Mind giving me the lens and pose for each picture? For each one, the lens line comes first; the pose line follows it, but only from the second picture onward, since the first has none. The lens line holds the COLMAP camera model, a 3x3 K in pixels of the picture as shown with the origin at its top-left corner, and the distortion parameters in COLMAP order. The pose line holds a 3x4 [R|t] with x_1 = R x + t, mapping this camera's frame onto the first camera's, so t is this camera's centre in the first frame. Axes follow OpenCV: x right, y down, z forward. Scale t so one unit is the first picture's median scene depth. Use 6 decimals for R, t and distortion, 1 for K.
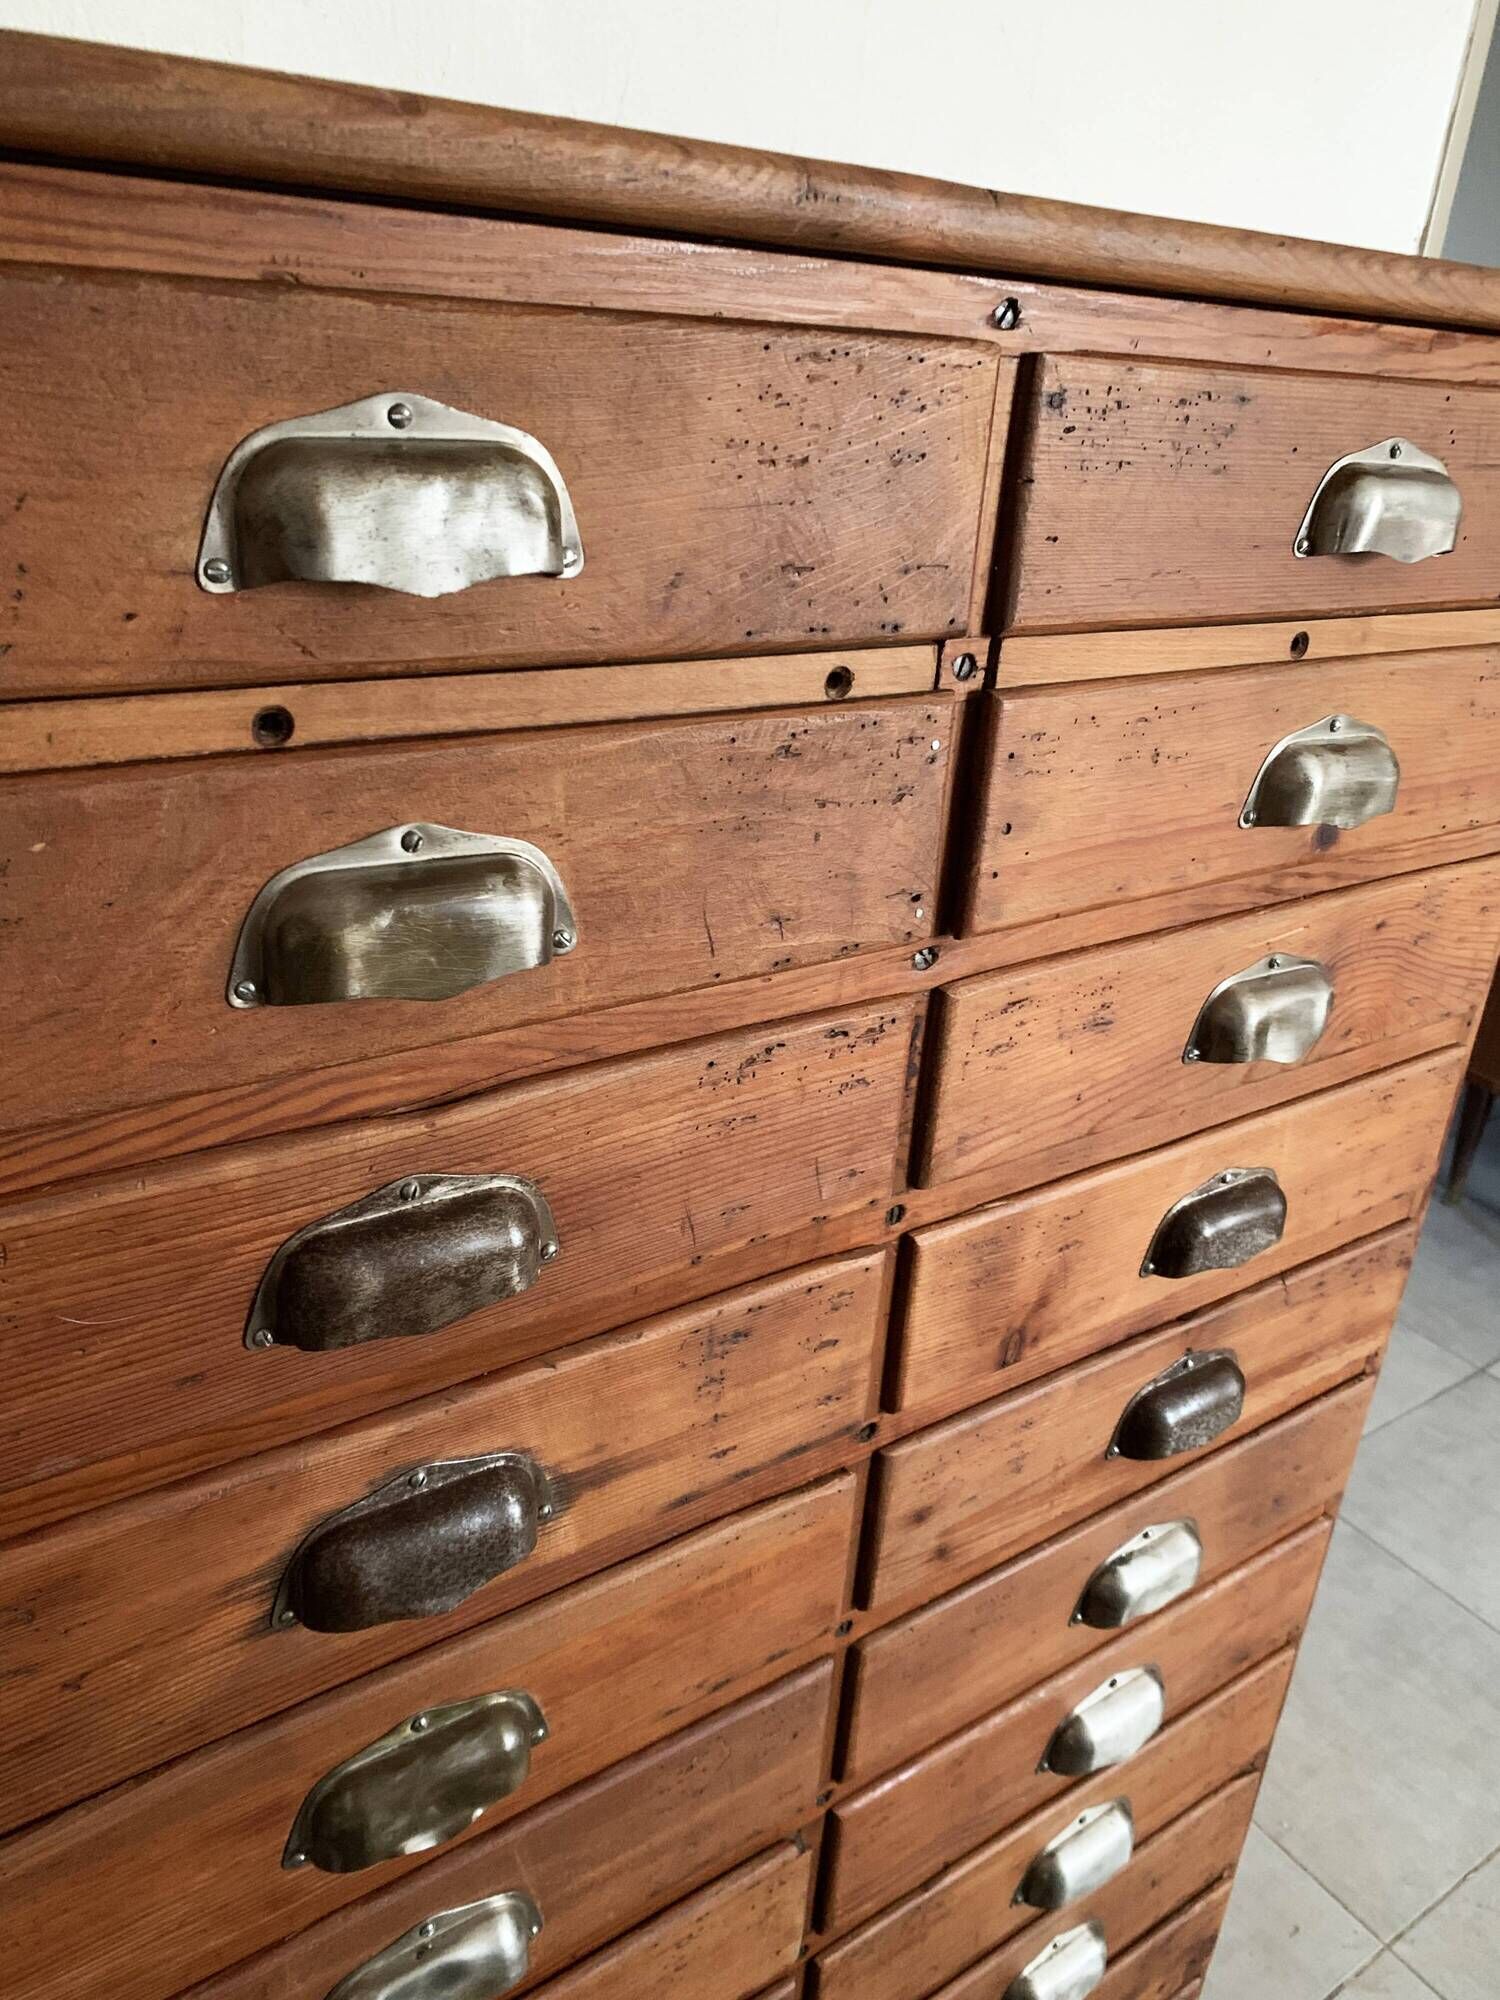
lens RADIAL K [[1543.3, 0, 773.6], [0, 1543.3, 1002.7], [0, 0, 1]] dist [-0.001969, 0.004183]
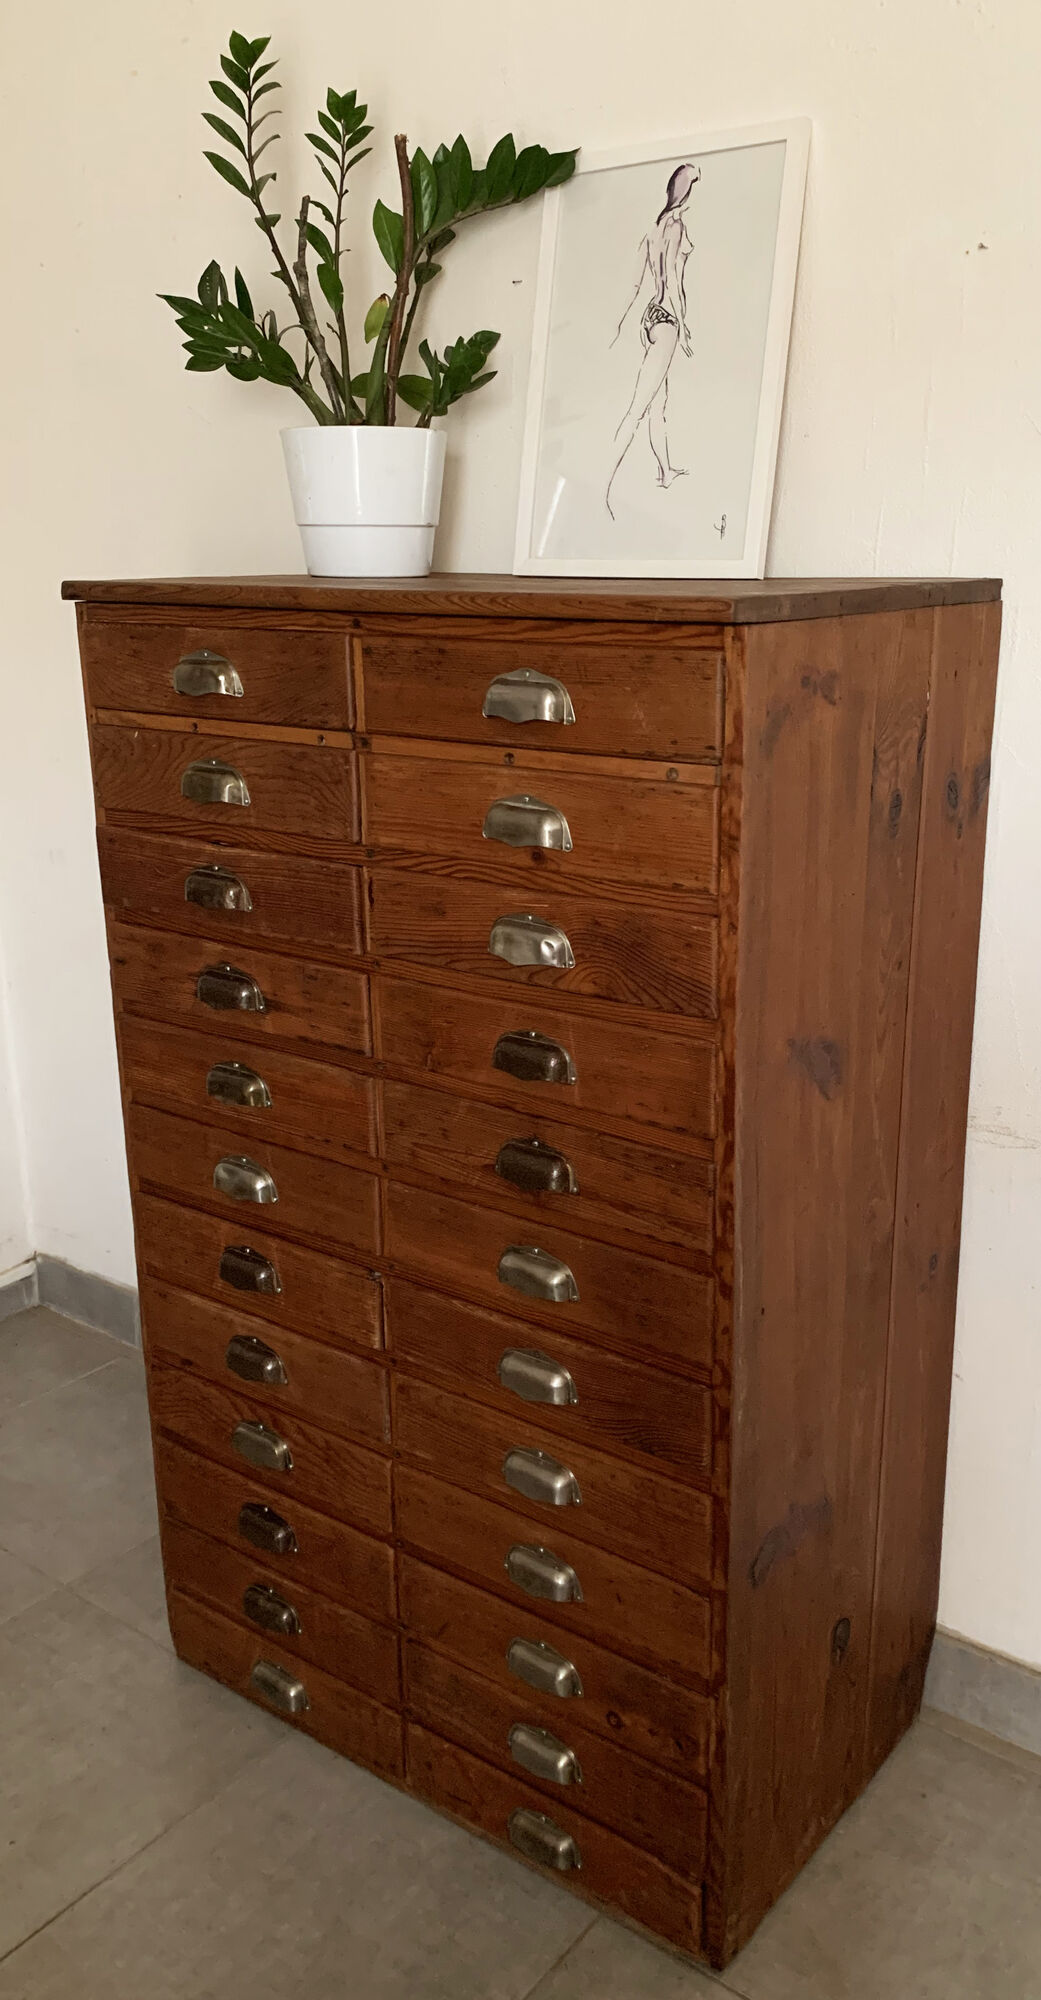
lens RADIAL K [[1626.0, 0, 593.1], [0, 1626.0, 1009.5], [0, 0, 1]] dist [0.048683, -0.064184]
pose [[0.308951, 0.192543, -0.931384, 2.806649], [-0.354624, 0.931993, 0.075036, -0.123285], [0.882492, 0.307108, 0.356220, 0.418625]]
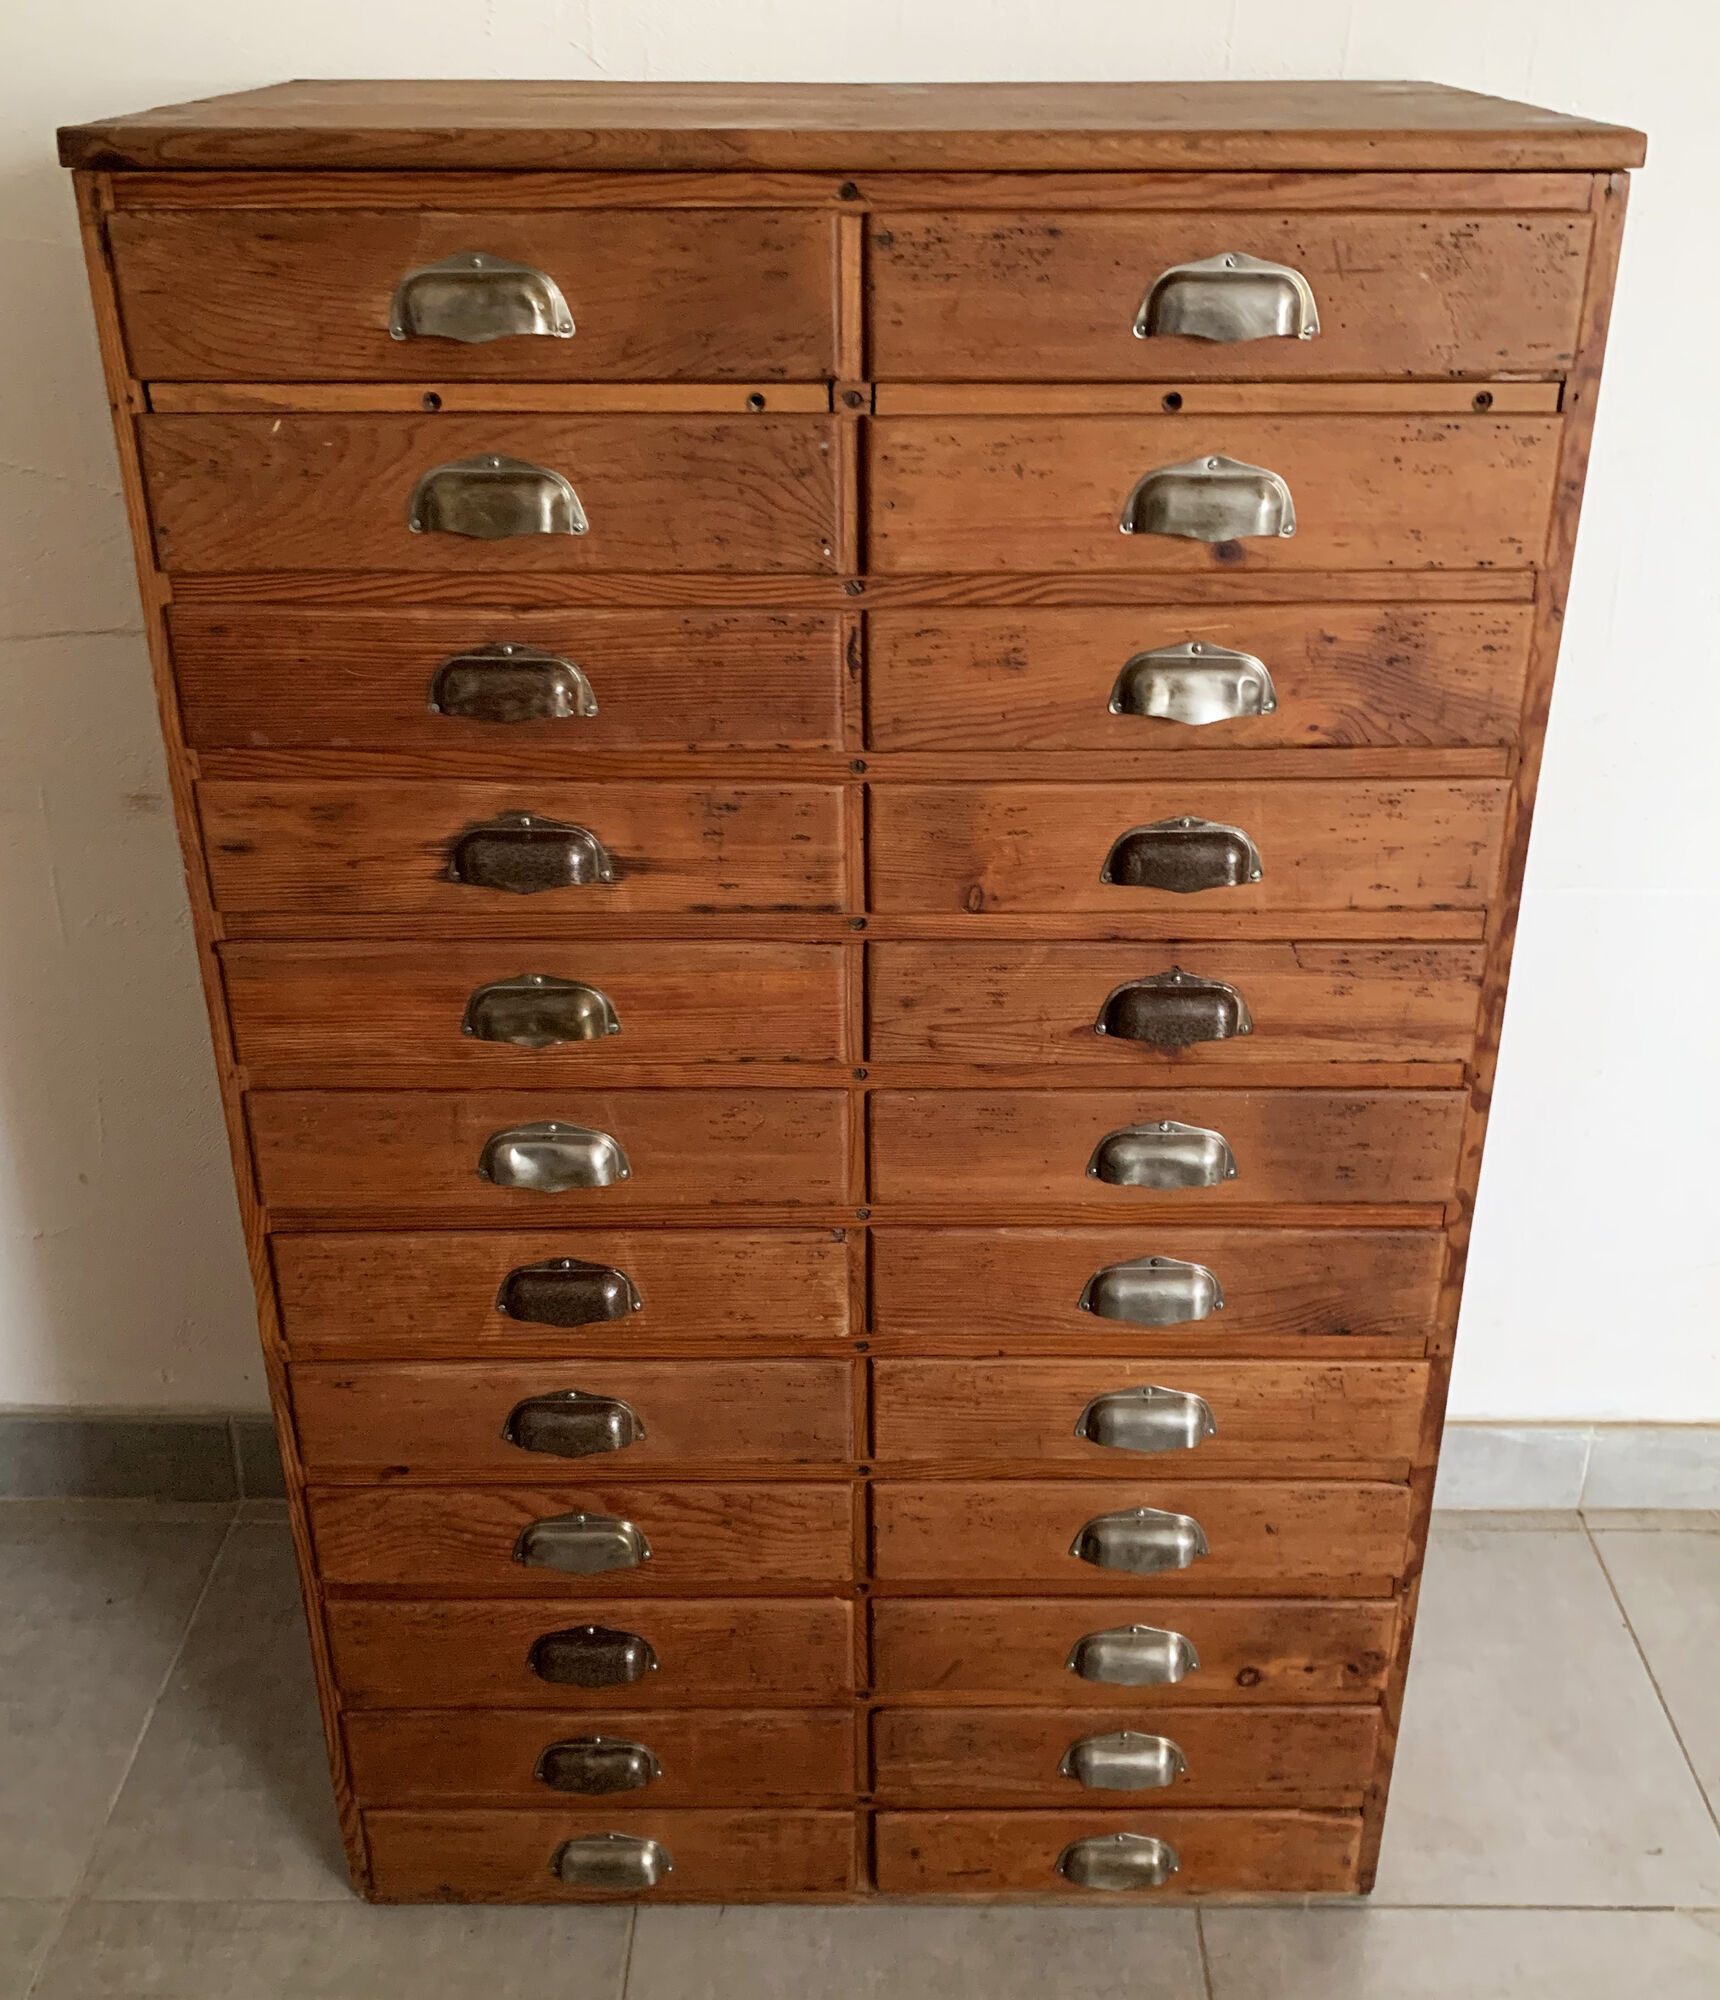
lens RADIAL K [[2052.2, 0, 903.4], [0, 2052.2, 994.3], [0, 0, 1]] dist [0.027874, 0.000000]
pose [[0.814438, 0.188398, -0.548814, 1.364394], [-0.176713, 0.981426, 0.074663, 0.214146], [0.552687, 0.036174, 0.832604, -0.721002]]
